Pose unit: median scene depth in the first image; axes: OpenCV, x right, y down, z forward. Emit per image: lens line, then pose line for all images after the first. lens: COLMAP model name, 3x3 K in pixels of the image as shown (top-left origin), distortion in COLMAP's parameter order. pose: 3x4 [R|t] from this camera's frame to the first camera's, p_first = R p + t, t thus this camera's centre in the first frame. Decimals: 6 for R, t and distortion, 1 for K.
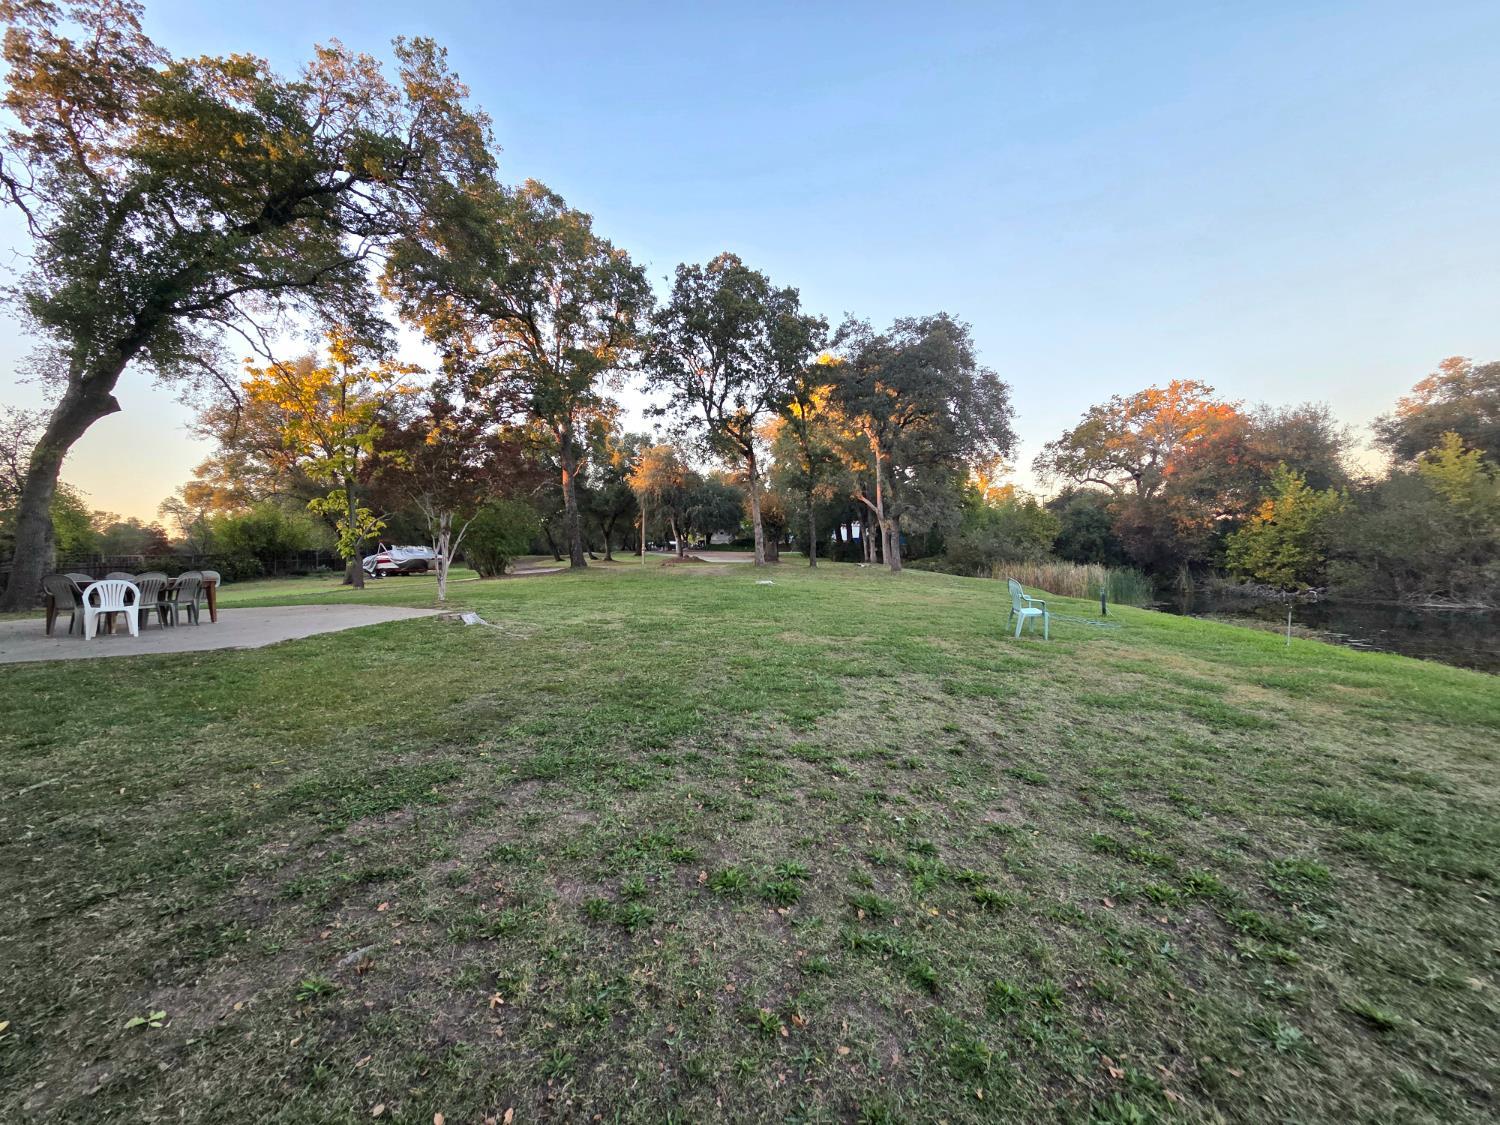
lens RADIAL K [[607.6, 0, 751.4], [0, 607.6, 555.8], [0, 0, 1]] dist [-0.001348, -0.000990]
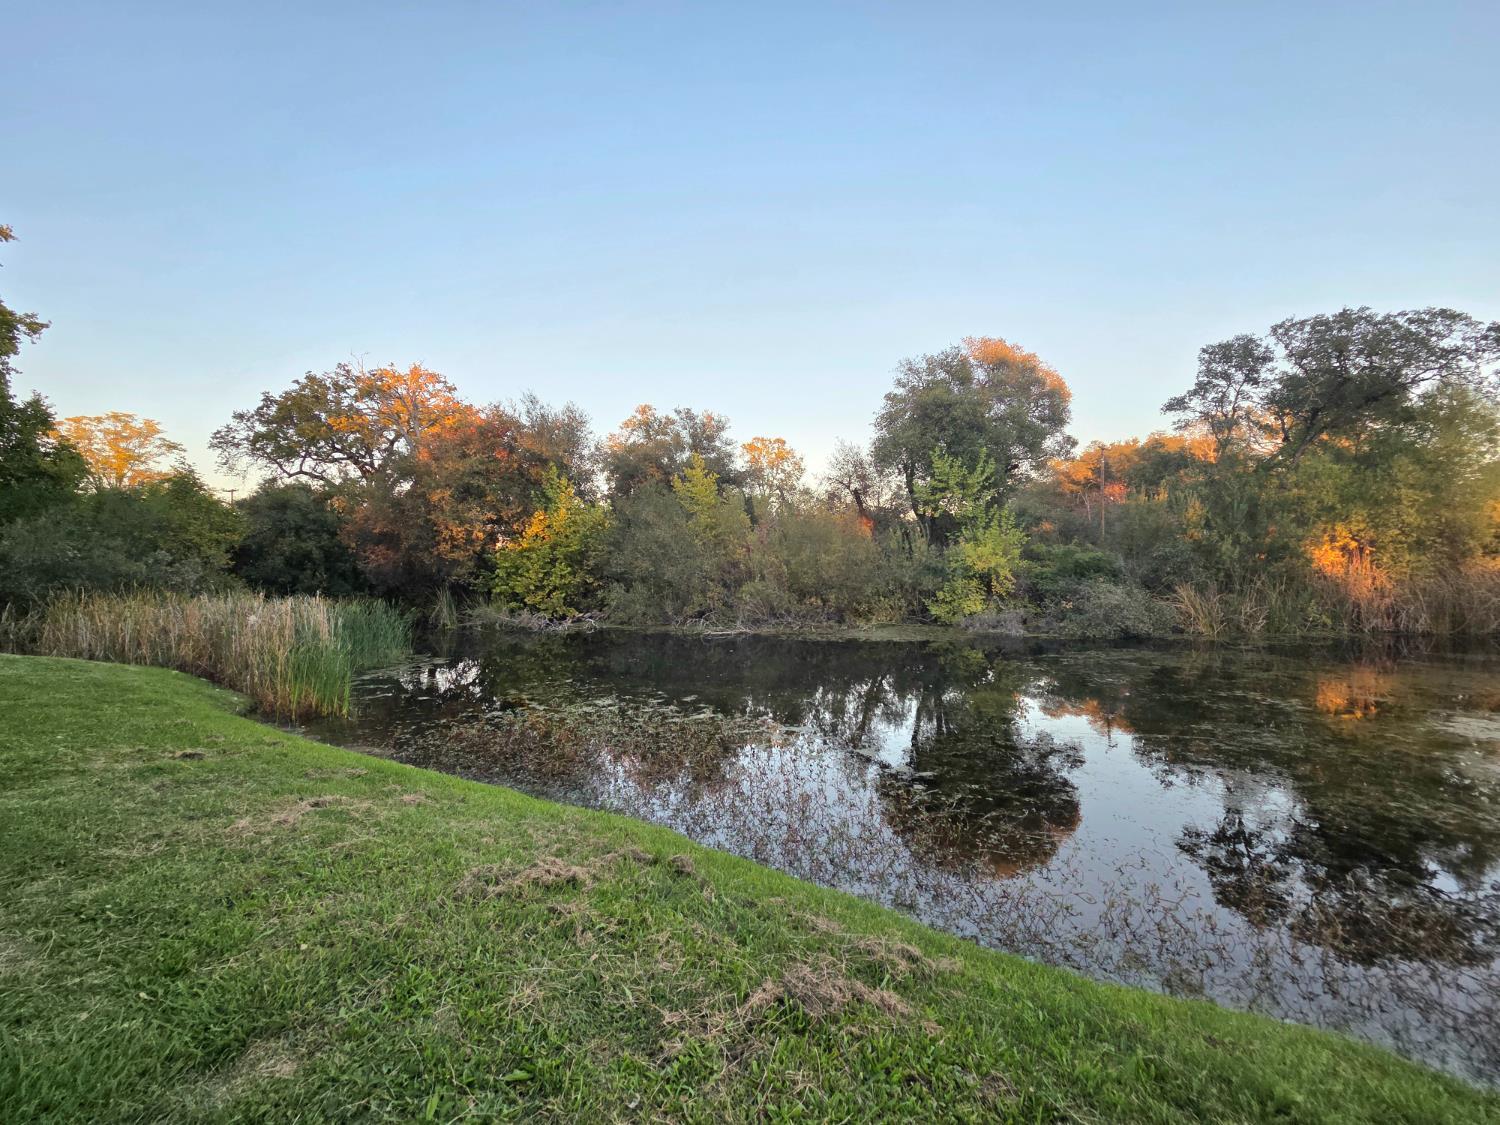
lens RADIAL K [[607.6, 0, 751.6], [0, 607.6, 557.0], [0, 0, 1]] dist [-0.001348, -0.000990]
pose [[0.412146, 0.026334, 0.910737, 0.190606], [-0.000577, 0.999590, -0.028642, -0.002979], [-0.911118, 0.011280, 0.411992, 0.340102]]
